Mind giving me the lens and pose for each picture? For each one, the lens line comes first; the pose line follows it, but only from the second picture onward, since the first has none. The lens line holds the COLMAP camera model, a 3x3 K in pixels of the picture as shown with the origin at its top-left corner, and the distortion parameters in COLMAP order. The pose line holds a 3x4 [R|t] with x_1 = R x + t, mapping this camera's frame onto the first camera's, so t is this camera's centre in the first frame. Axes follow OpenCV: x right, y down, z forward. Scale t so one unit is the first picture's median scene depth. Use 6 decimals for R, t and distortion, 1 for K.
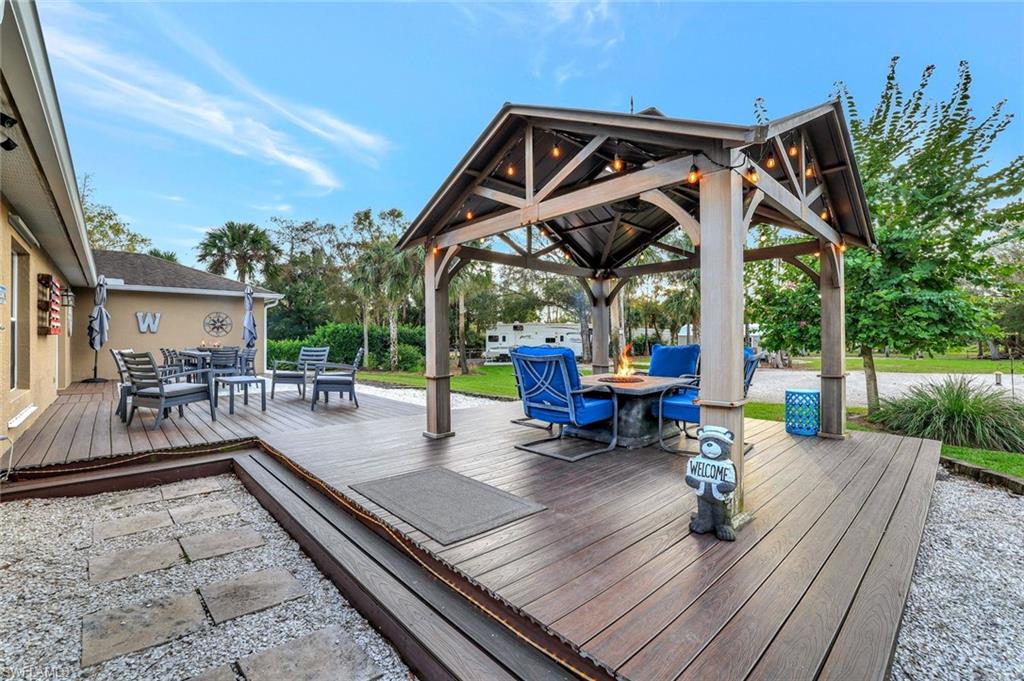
lens RADIAL K [[447.1, 0, 513.2], [0, 447.1, 337.5], [0, 0, 1]] dist [-0.040961, 0.015039]
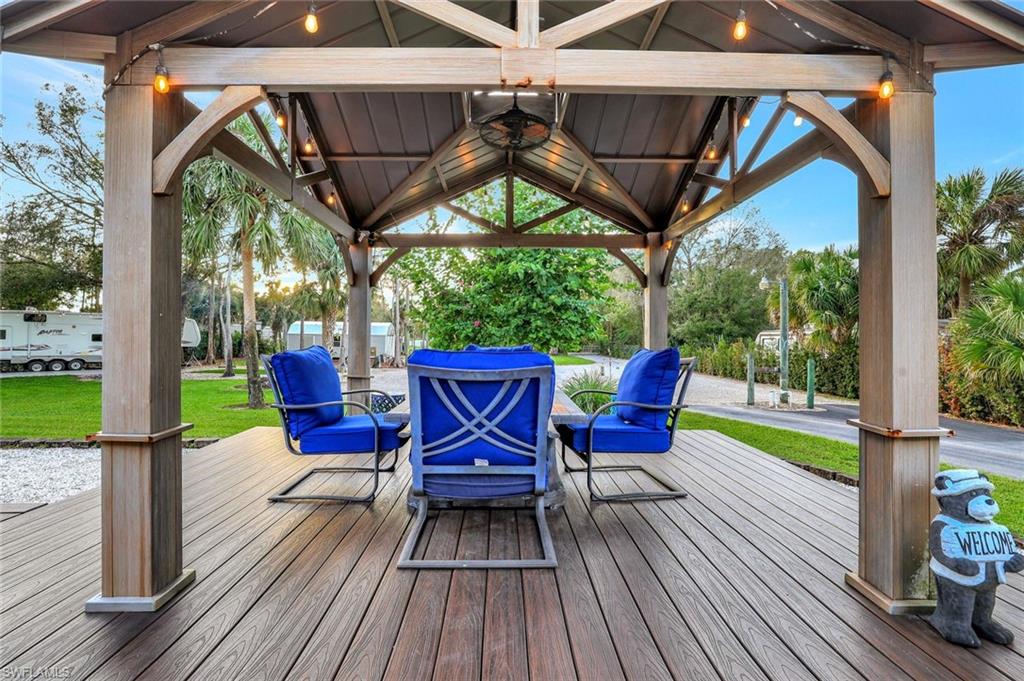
lens RADIAL K [[475.1, 0, 512.5], [0, 475.1, 330.9], [0, 0, 1]] dist [-0.021559, 0.000515]
pose [[0.663626, 0.018931, 0.747825, -0.192452], [-0.010221, 0.999816, -0.016240, 0.004188], [-0.747995, 0.003133, 0.663697, 0.393036]]
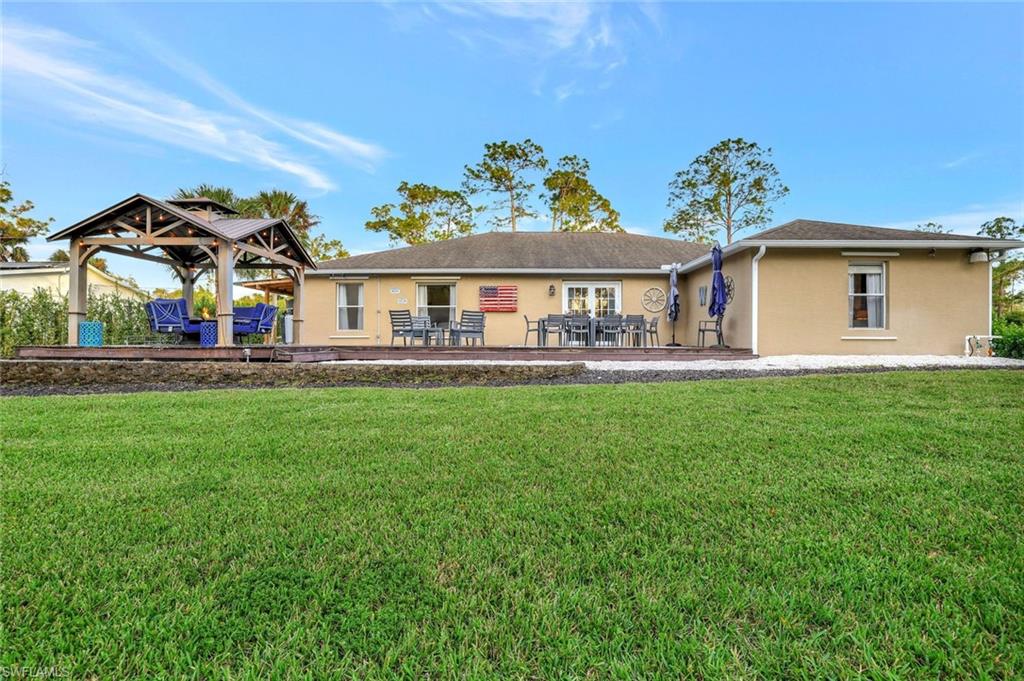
lens RADIAL K [[447.1, 0, 513.2], [0, 447.1, 337.5], [0, 0, 1]] dist [-0.040961, 0.015039]
pose [[0.685438, 0.011655, 0.728038, -0.187365], [-0.023265, 0.999712, 0.005899, 0.108079], [-0.727759, -0.020982, 0.685512, -1.187249]]
